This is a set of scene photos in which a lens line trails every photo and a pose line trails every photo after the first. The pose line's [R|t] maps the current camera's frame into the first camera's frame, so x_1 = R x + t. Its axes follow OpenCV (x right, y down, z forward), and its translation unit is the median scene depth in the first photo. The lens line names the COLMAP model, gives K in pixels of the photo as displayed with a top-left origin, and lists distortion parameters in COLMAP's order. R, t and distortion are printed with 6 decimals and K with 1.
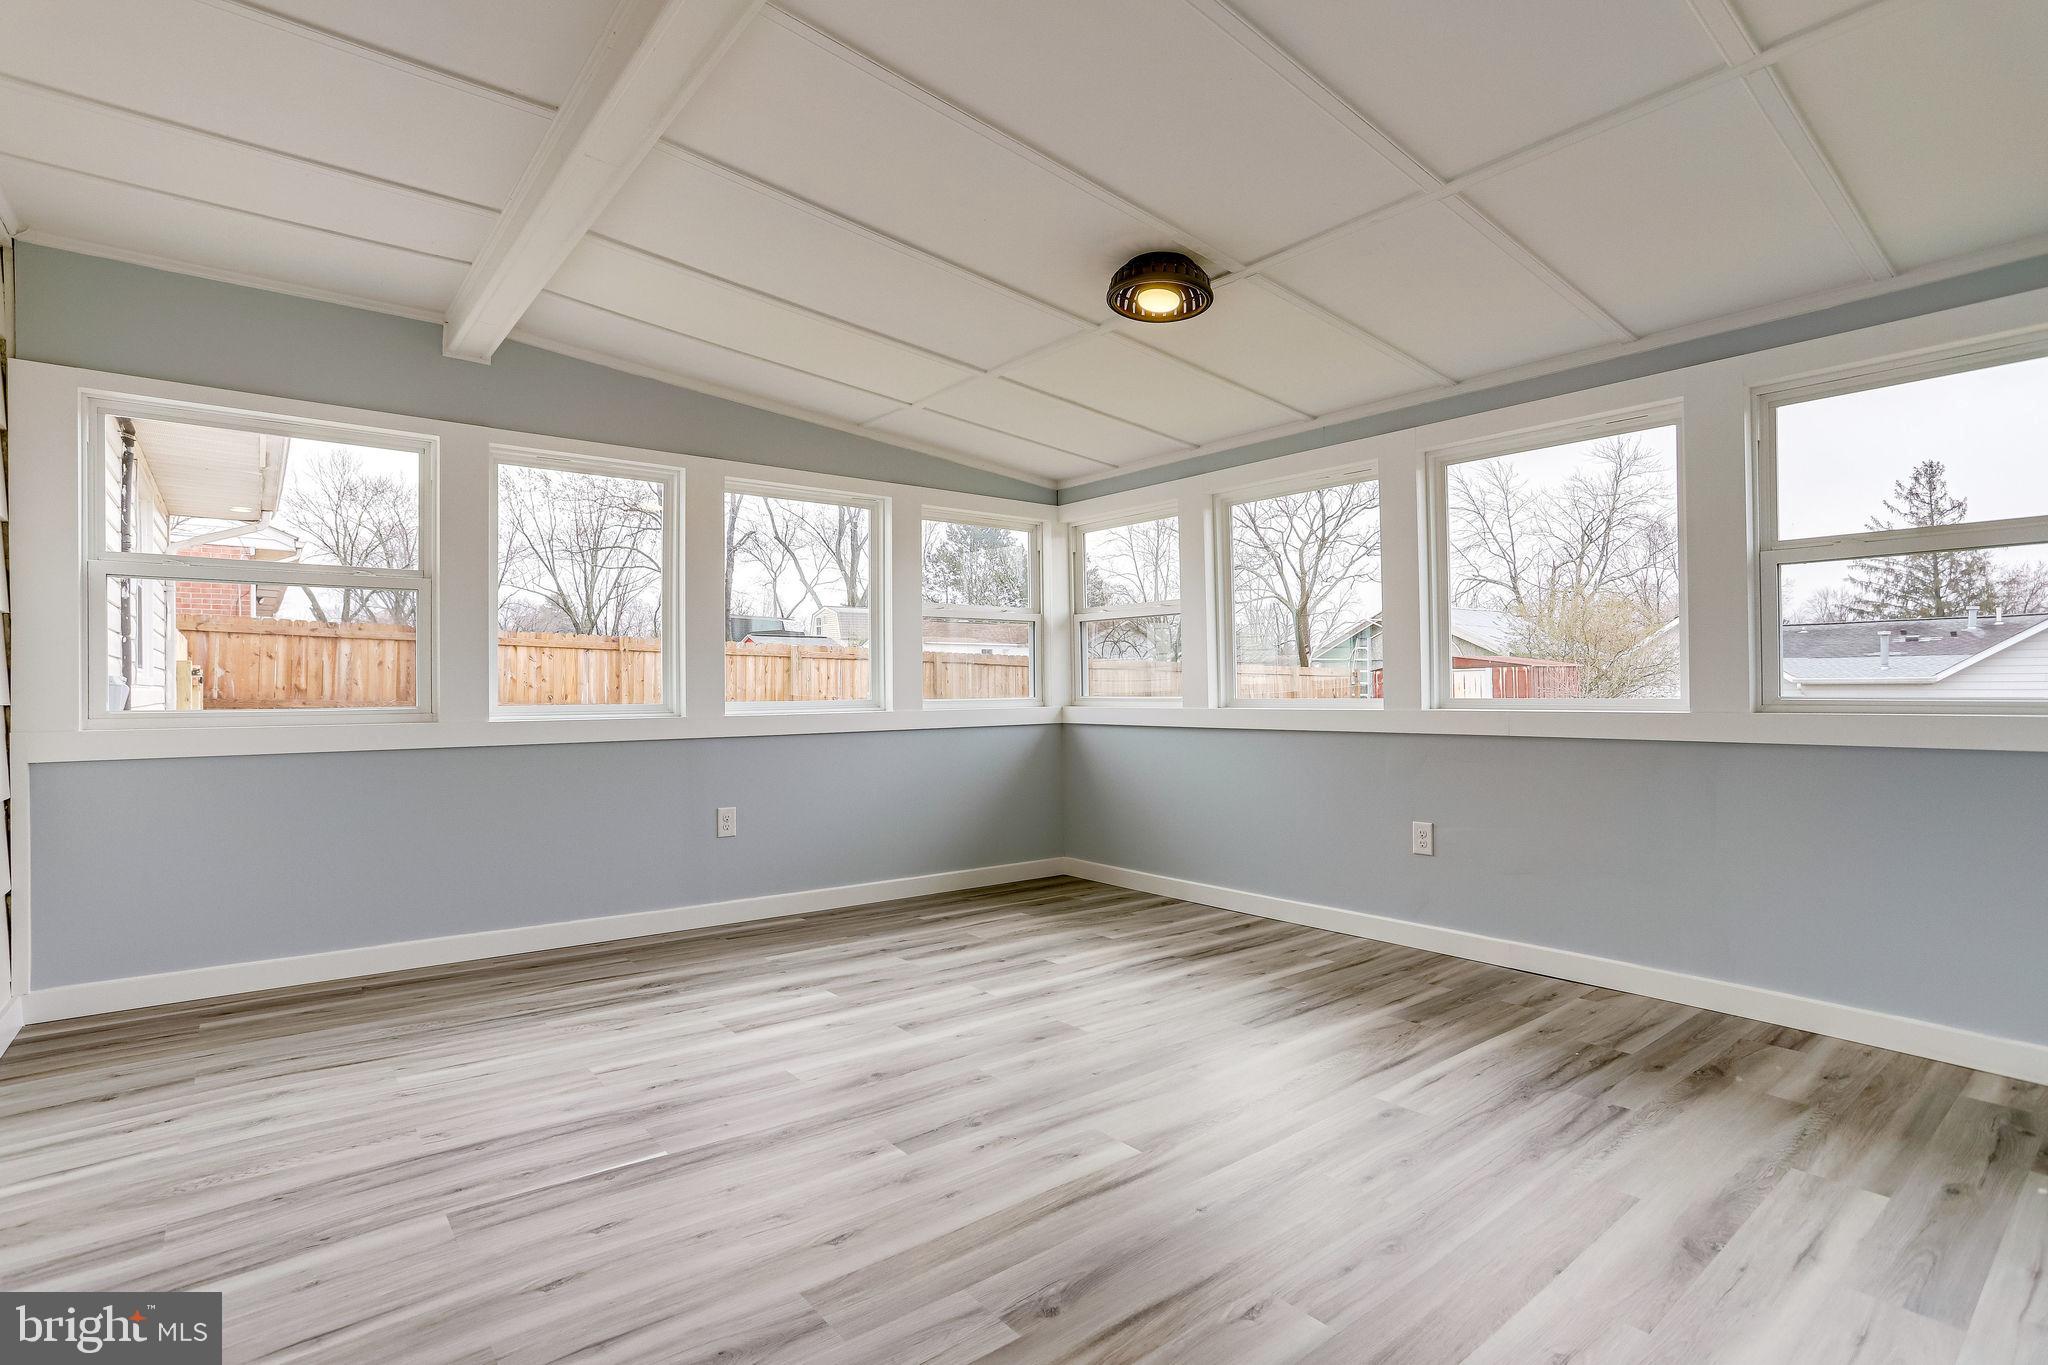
lens RADIAL K [[992.8, 0, 1014.2], [0, 992.8, 671.0], [0, 0, 1]] dist [-0.056171, 0.033639]
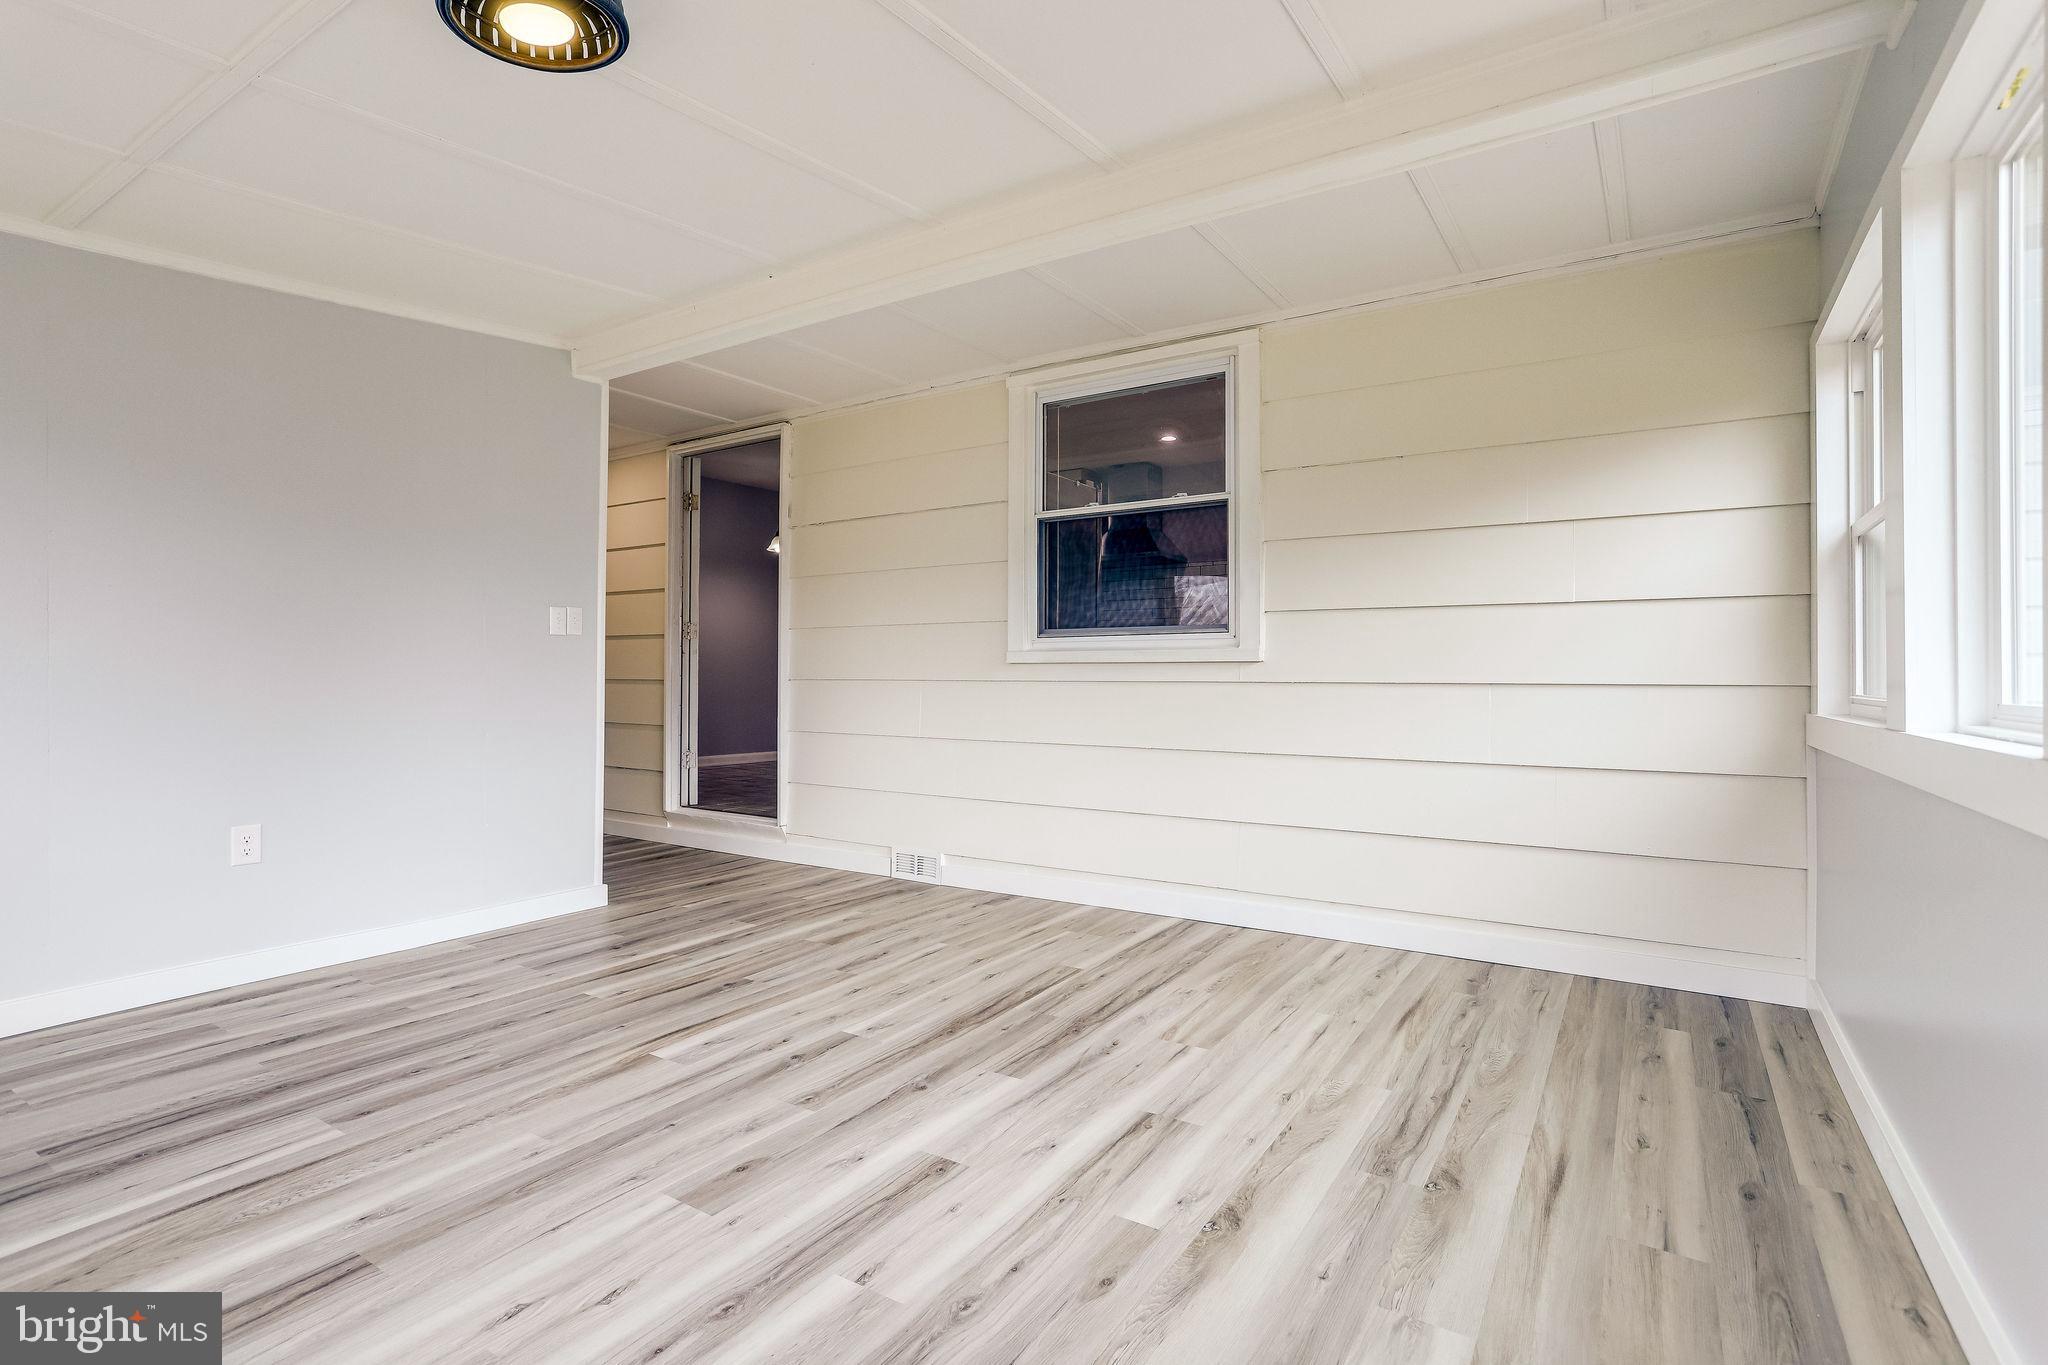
lens RADIAL K [[992.8, 0, 1014.2], [0, 992.8, 671.0], [0, 0, 1]] dist [-0.056171, 0.033639]
pose [[-0.951706, 0.000029, -0.307010, 0.056982], [0.007139, 0.999732, -0.022038, 0.038515], [0.306927, -0.023165, -0.951451, 1.797943]]
